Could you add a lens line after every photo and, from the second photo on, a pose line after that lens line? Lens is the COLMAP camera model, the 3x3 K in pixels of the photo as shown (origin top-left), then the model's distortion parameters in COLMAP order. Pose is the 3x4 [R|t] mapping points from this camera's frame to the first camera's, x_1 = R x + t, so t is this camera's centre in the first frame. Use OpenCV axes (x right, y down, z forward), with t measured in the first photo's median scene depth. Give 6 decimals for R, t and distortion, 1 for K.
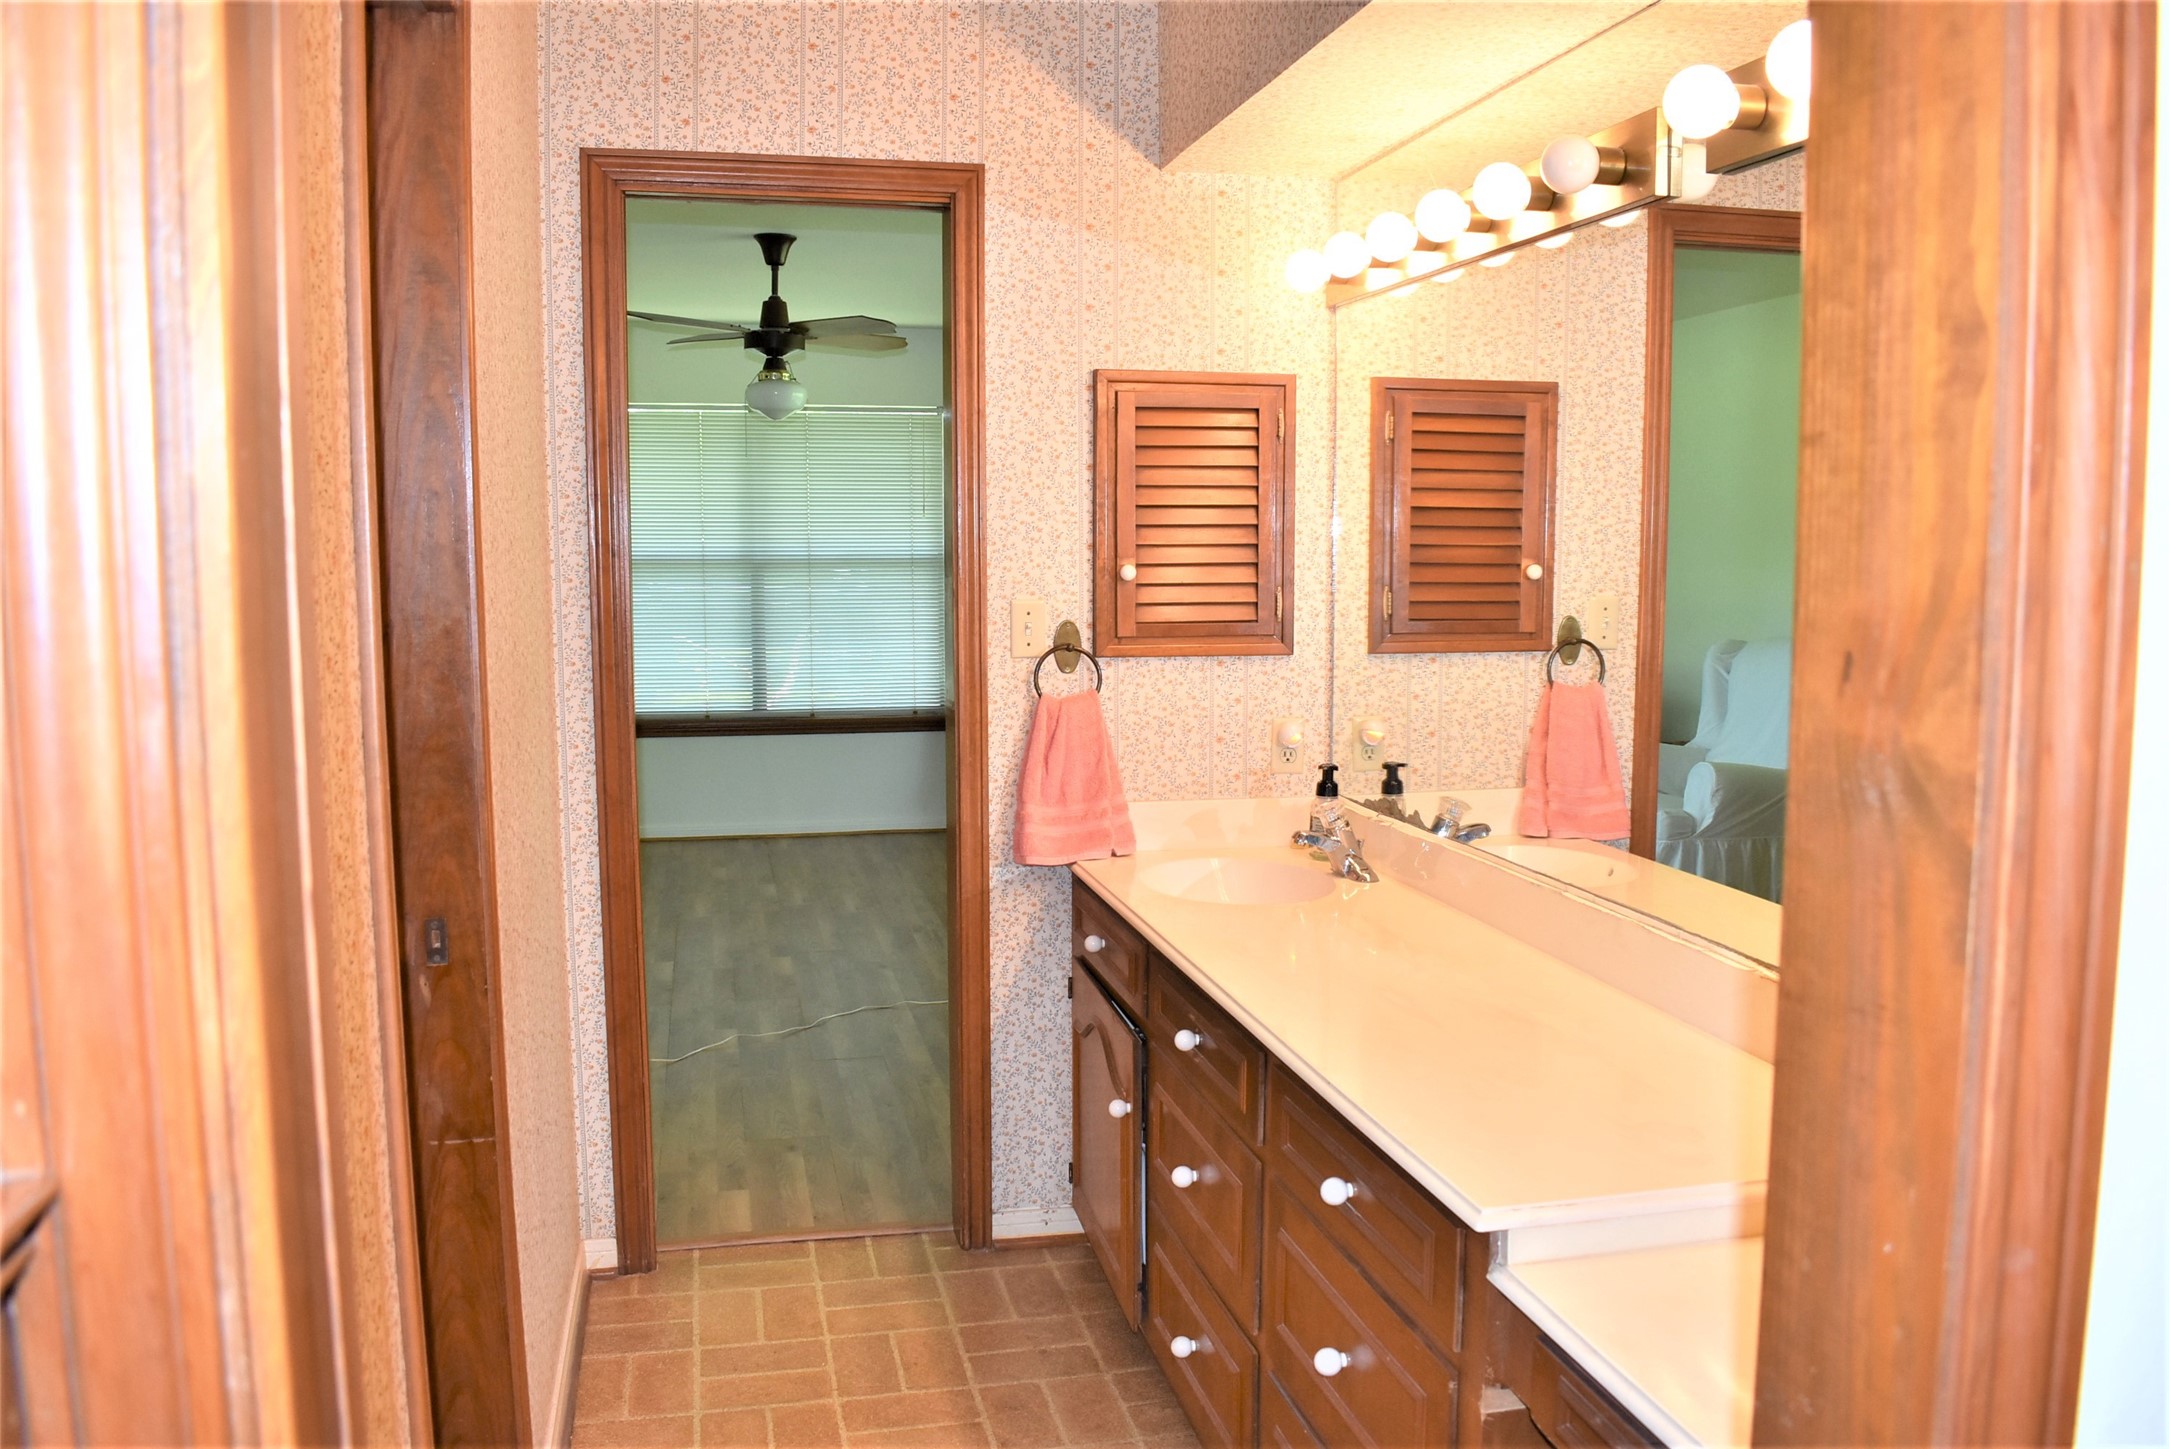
lens RADIAL K [[1705.2, 0, 1084.5], [0, 1705.2, 724.5], [0, 0, 1]] dist [-0.097935, 0.010325]
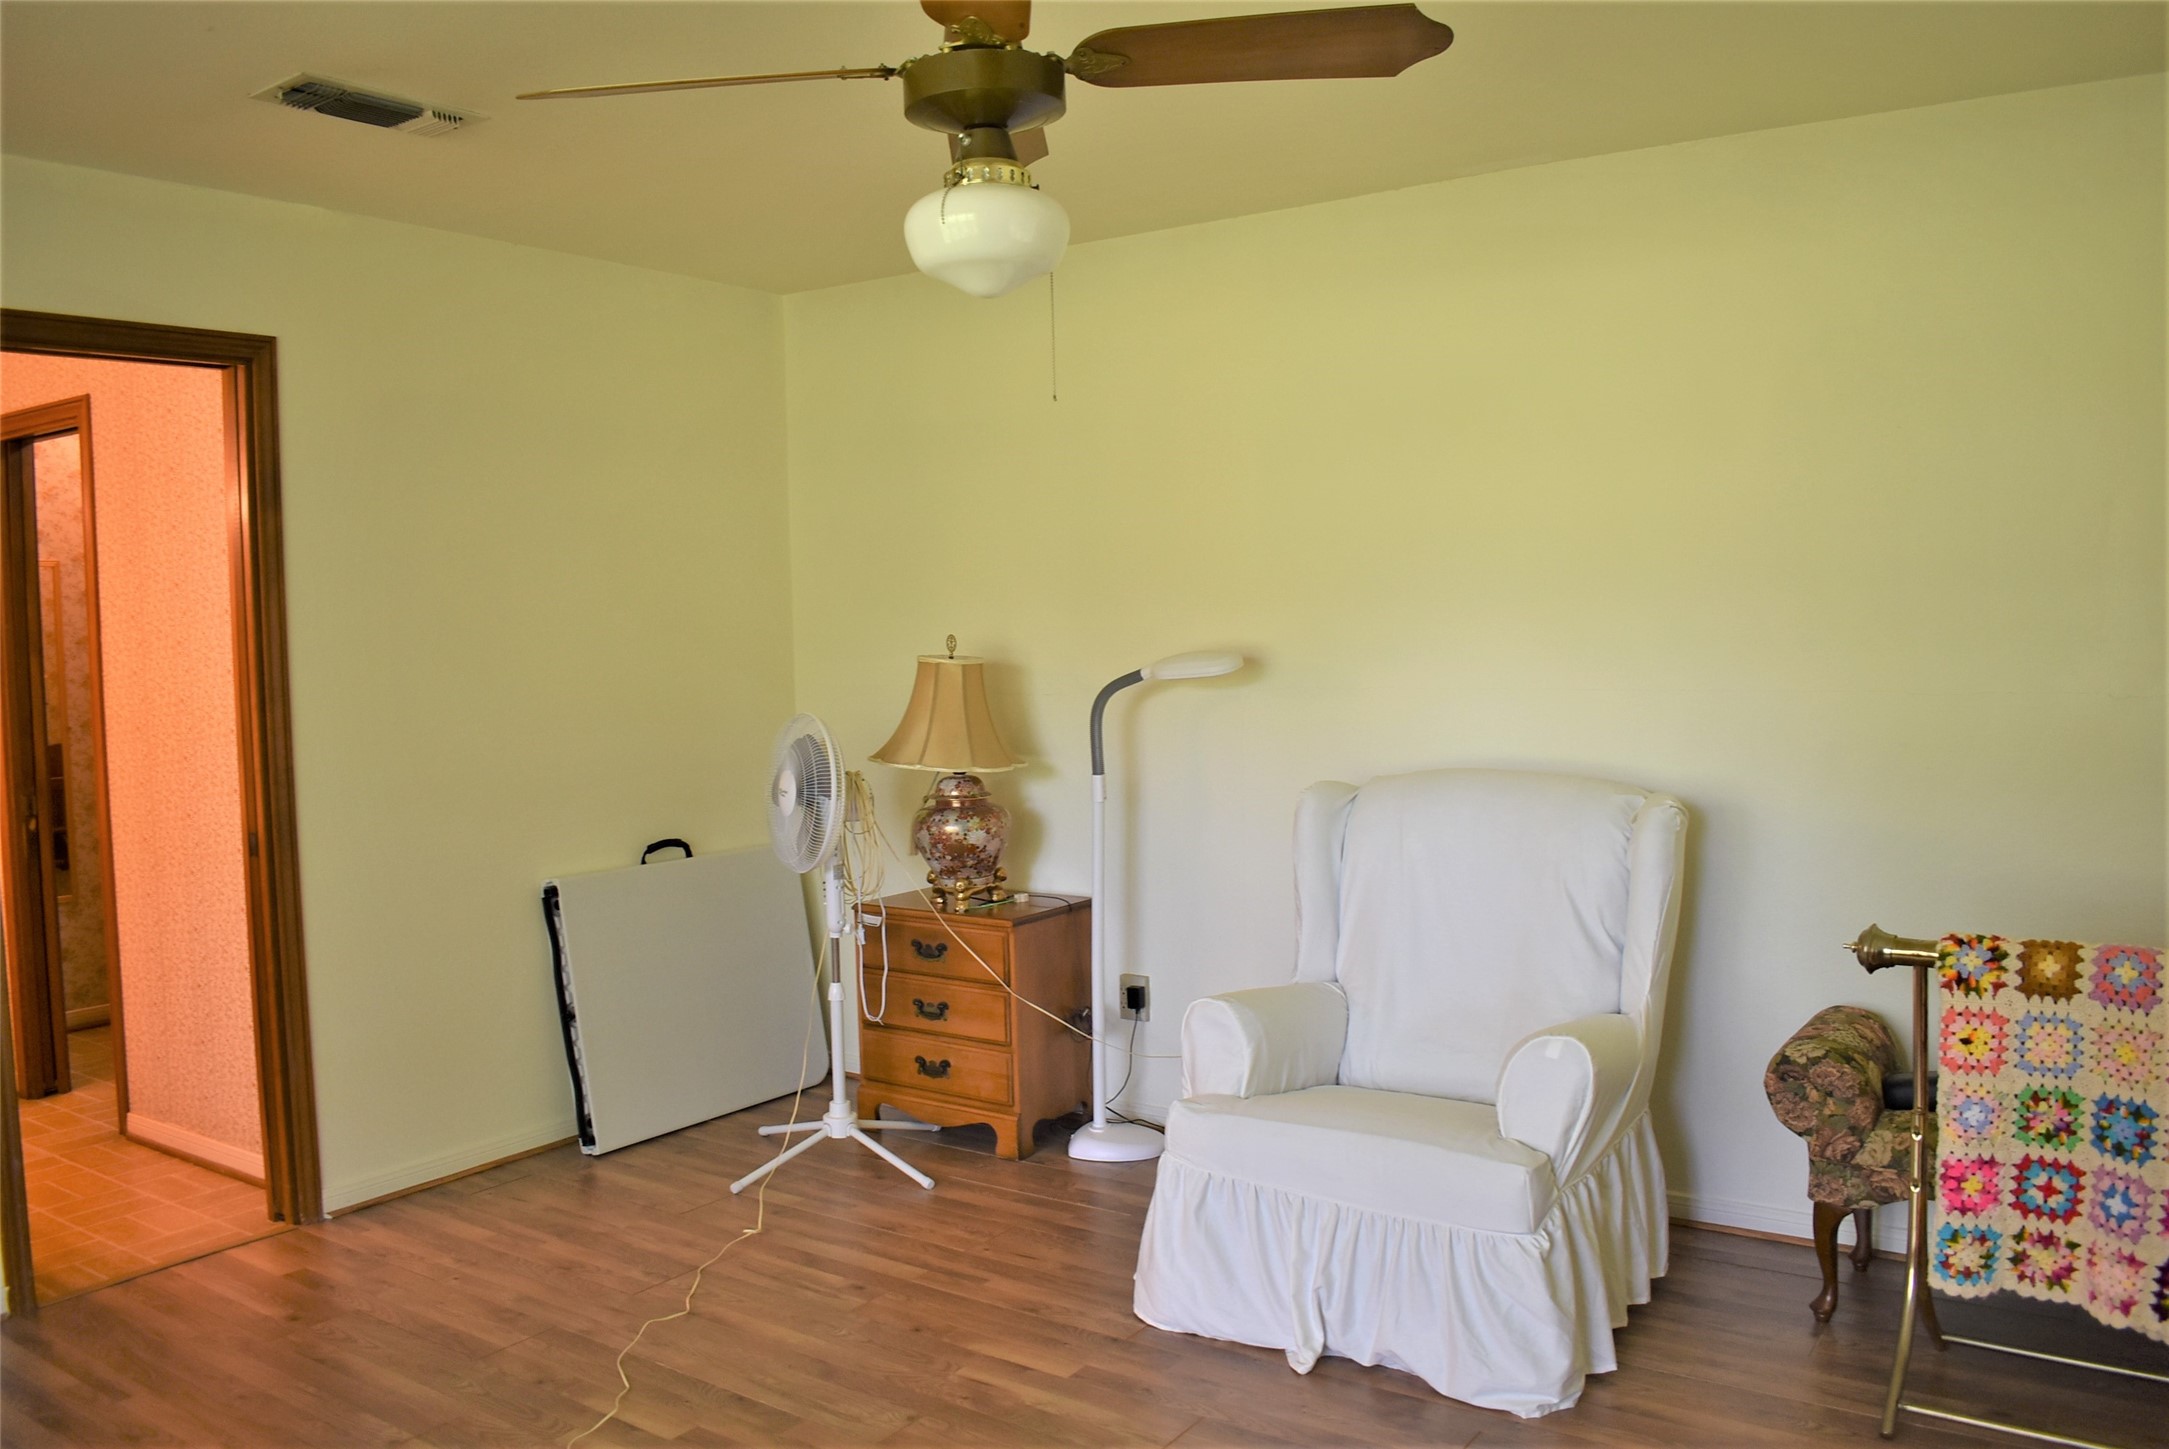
lens RADIAL K [[1705.2, 0, 1084.5], [0, 1705.2, 724.5], [0, 0, 1]] dist [-0.097935, 0.010325]
pose [[-0.738369, 0.061842, -0.671555, 0.040962], [-0.047670, 0.988510, 0.143442, -0.100571], [0.672710, 0.137926, -0.726937, 0.923257]]
